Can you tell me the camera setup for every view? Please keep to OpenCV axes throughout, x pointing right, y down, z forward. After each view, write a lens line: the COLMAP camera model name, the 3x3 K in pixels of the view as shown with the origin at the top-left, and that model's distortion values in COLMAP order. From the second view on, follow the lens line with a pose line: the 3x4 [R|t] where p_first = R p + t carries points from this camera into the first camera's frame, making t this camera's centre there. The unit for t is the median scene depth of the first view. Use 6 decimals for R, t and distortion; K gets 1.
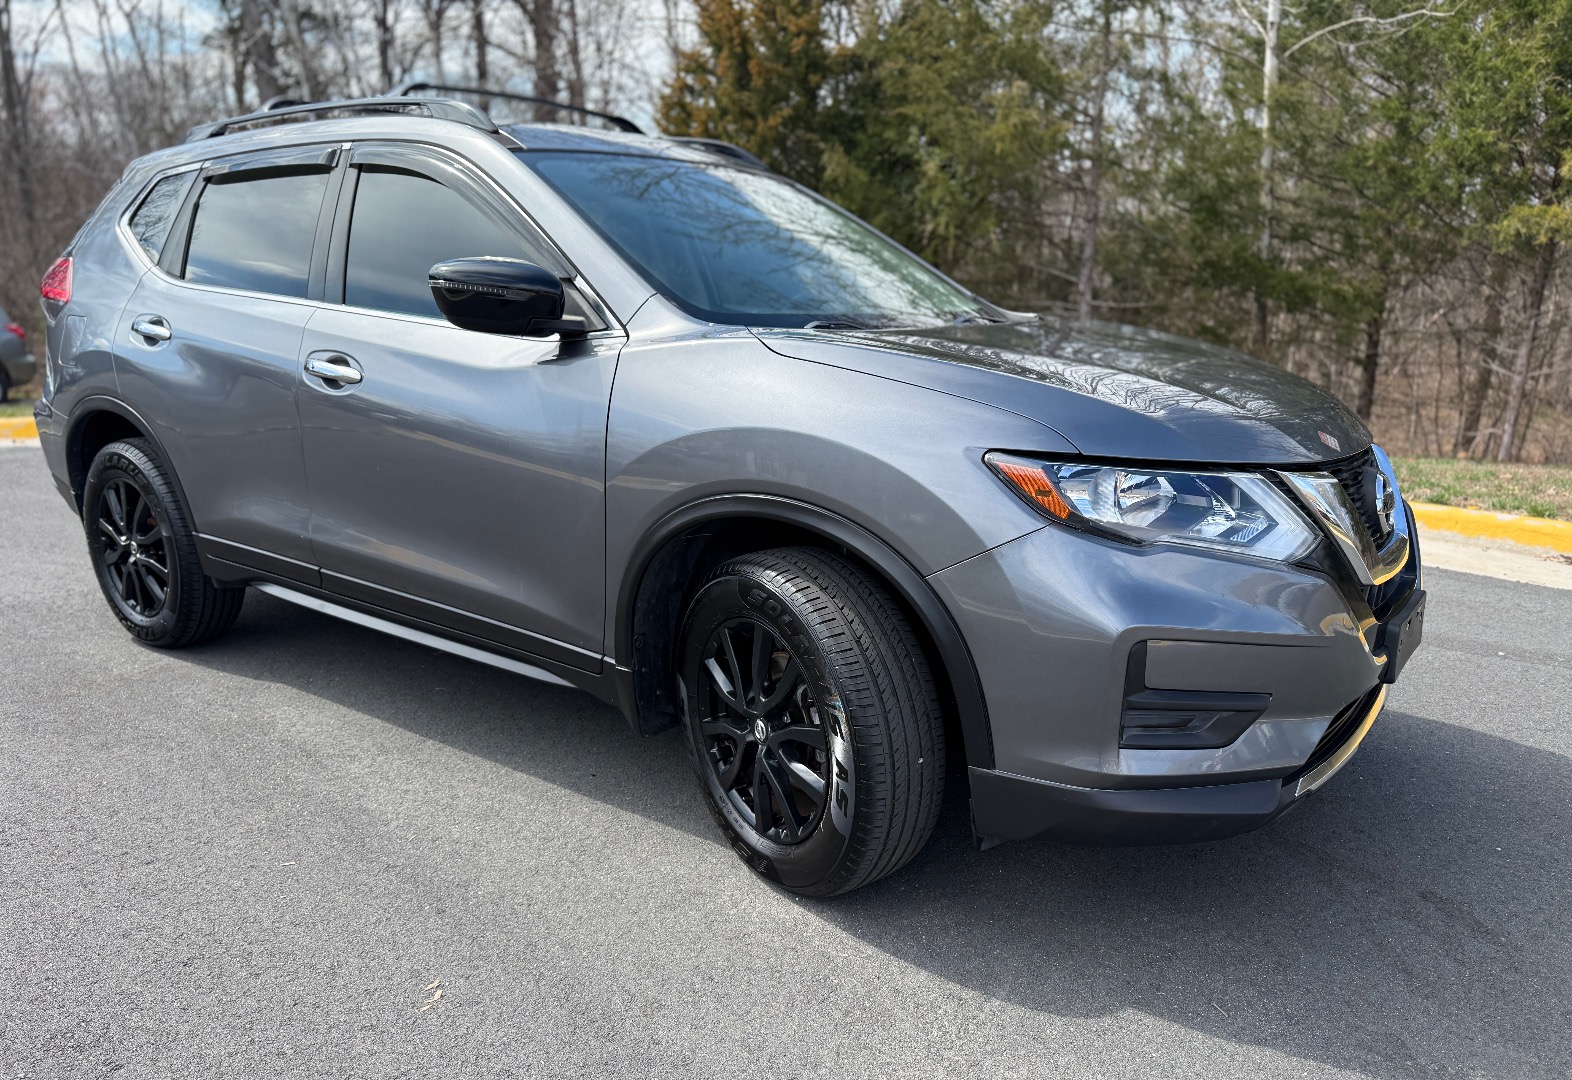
lens RADIAL K [[1112.0, 0, 793.4], [0, 1112.0, 591.6], [0, 0, 1]] dist [0.082848, -0.127503]
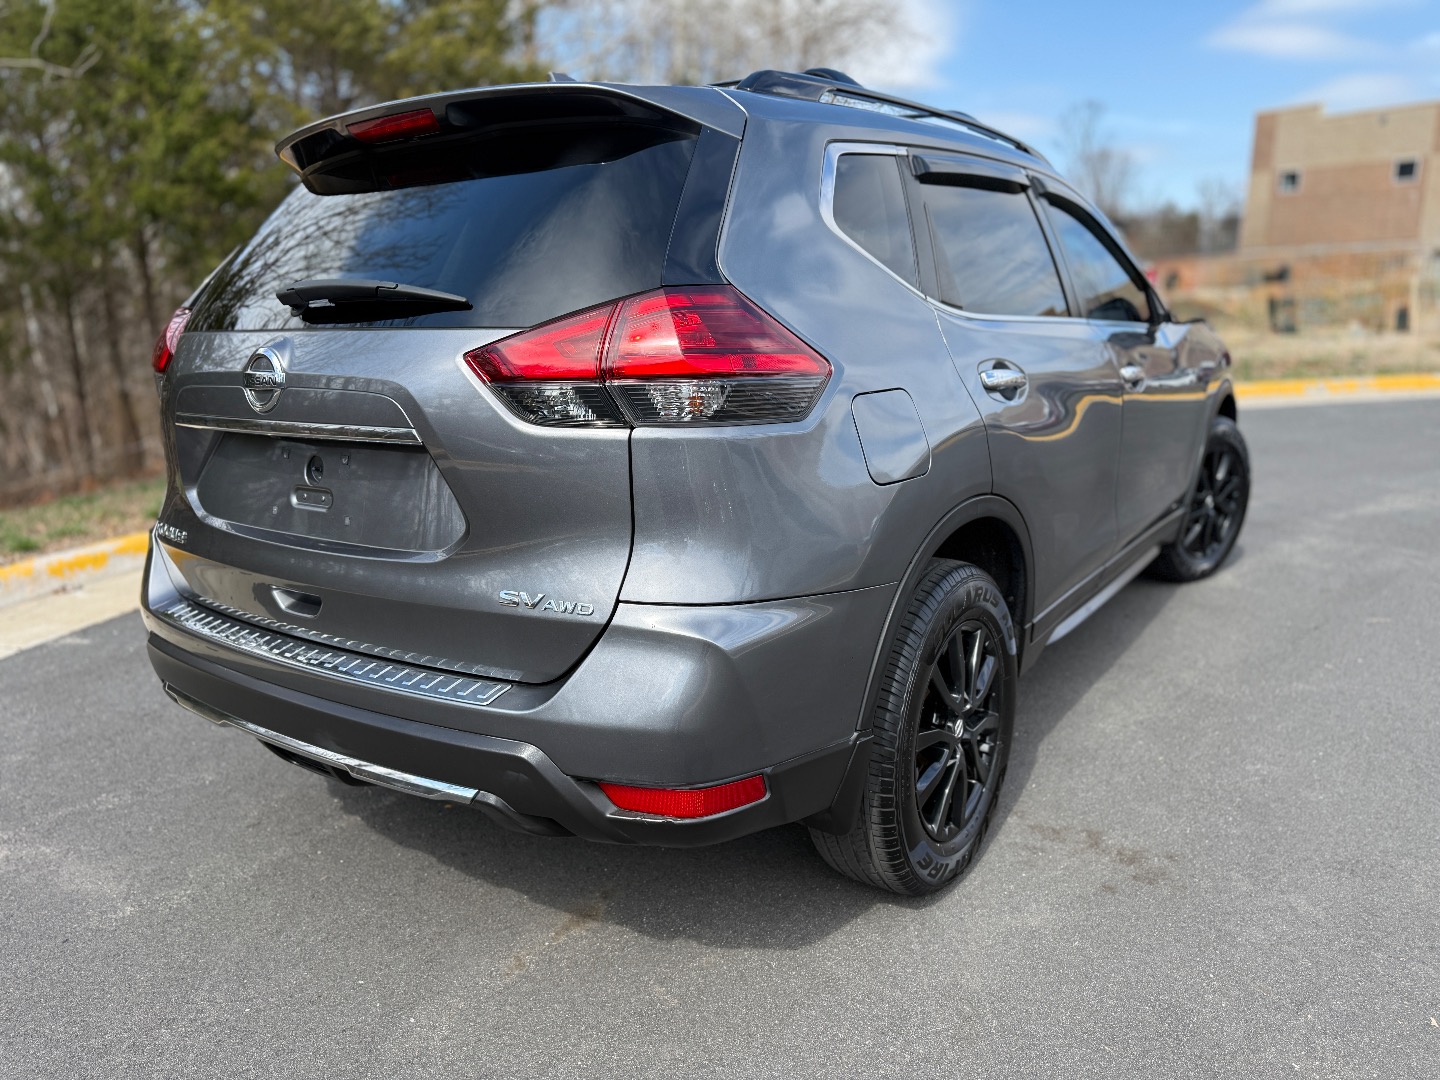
lens RADIAL K [[1021.7, 0, 720.0], [0, 1021.7, 540.0], [0, 0, 1]] dist [0.207874, -0.460281]
pose [[-0.021825, -0.238465, 0.970906, -1.223331], [0.301765, 0.924271, 0.233795, -0.343545], [-0.953132, 0.298088, 0.051788, 1.154045]]
